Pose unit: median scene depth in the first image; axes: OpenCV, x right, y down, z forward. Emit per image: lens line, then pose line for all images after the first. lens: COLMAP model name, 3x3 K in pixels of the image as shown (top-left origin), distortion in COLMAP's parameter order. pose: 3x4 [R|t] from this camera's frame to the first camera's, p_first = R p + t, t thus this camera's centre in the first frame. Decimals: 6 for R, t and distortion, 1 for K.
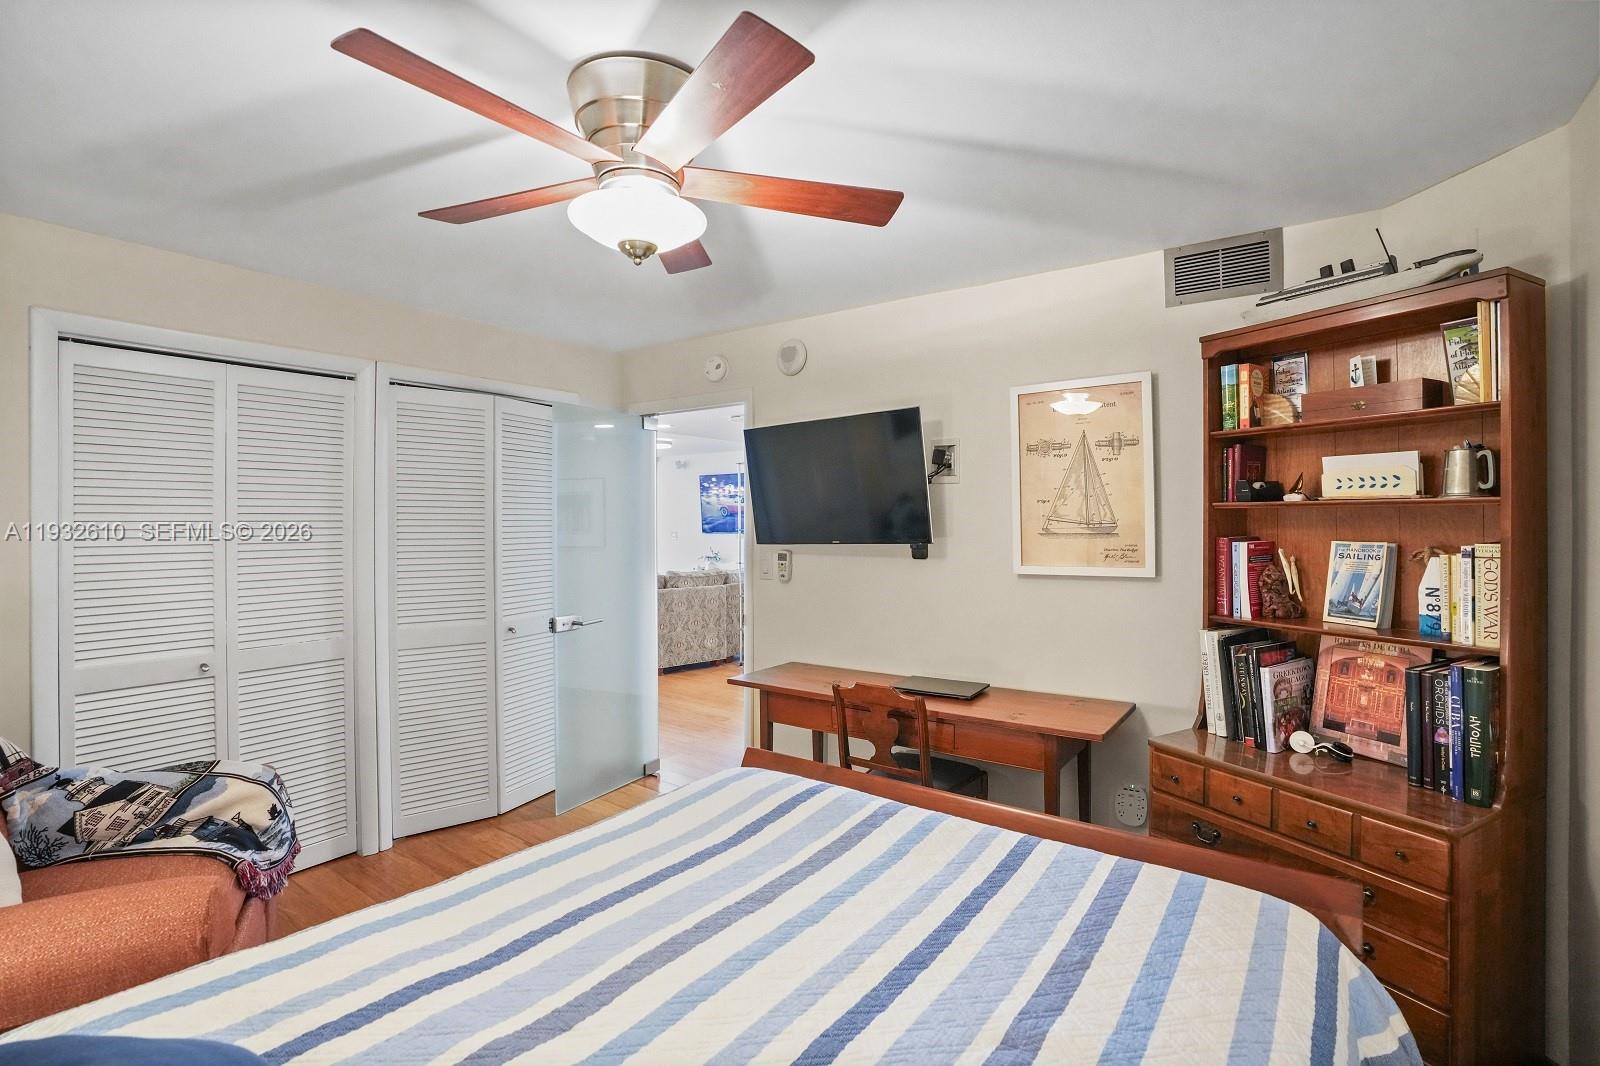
lens RADIAL K [[736.5, 0, 807.5], [0, 736.5, 538.6], [0, 0, 1]] dist [-0.039490, 0.001383]
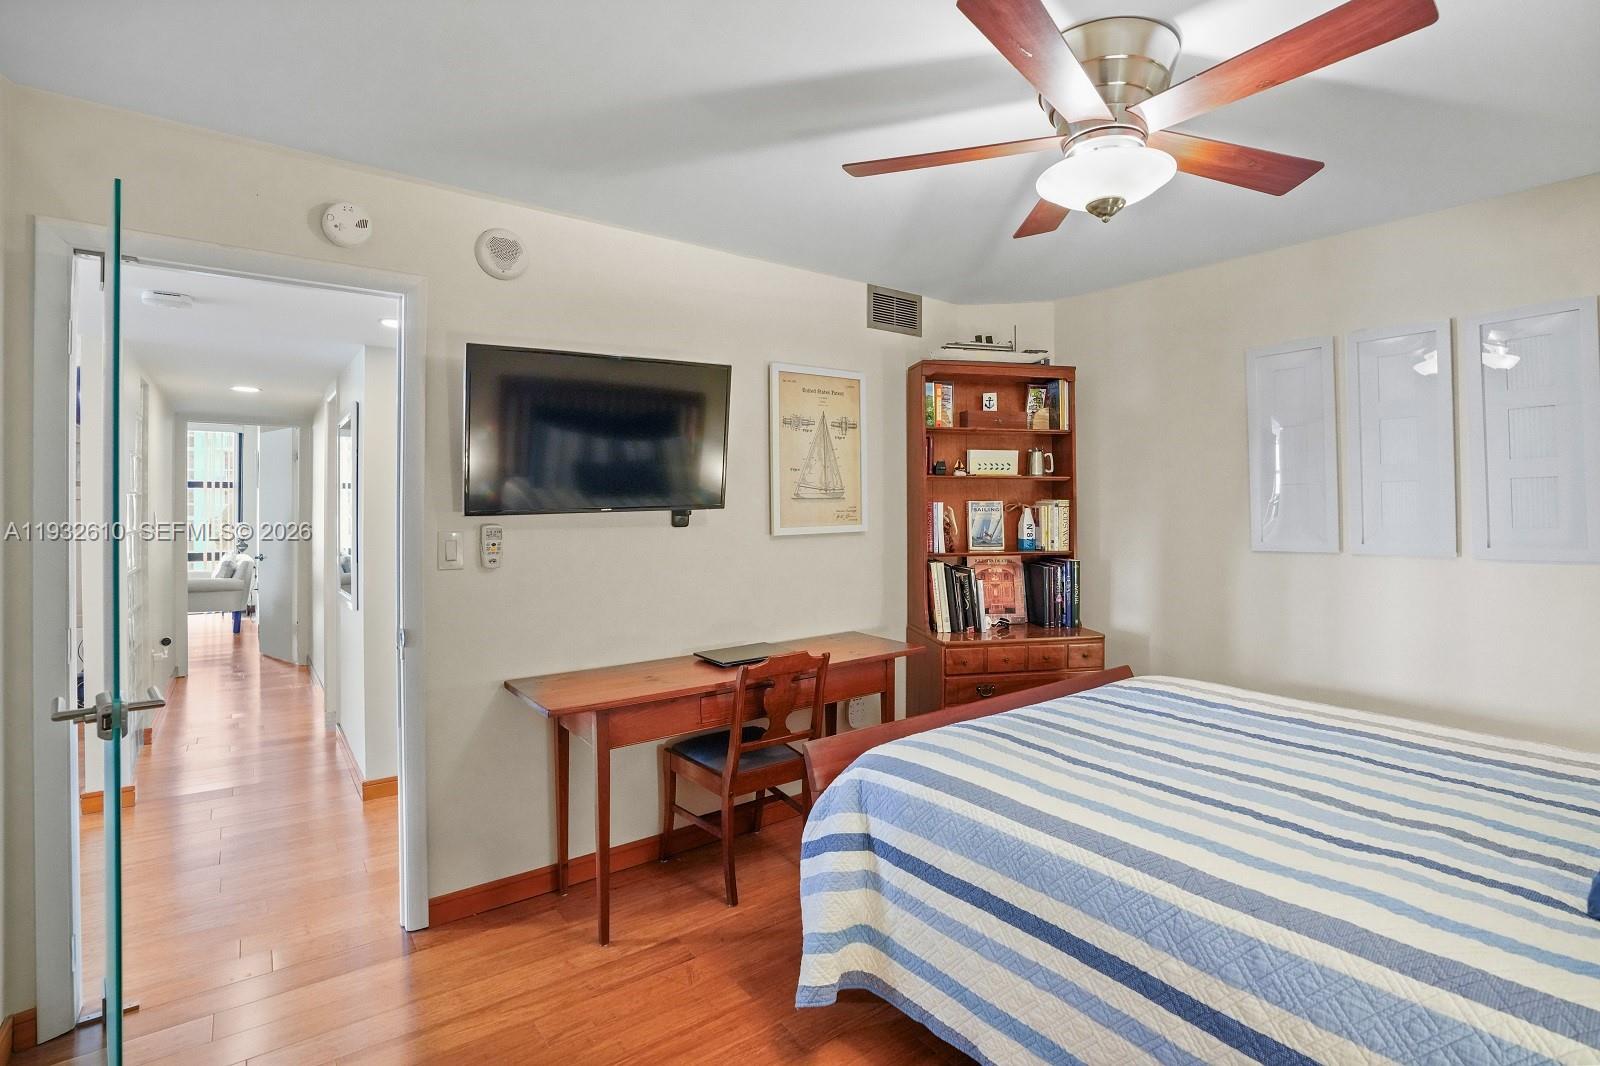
lens RADIAL K [[779.7, 0, 801.6], [0, 779.7, 512.9], [0, 0, 1]] dist [-0.082209, 0.000245]
pose [[0.295256, -0.008786, 0.955378, -1.074325], [0.024009, 0.999710, 0.001774, 0.018001], [-0.955116, 0.022414, 0.295382, 0.839150]]
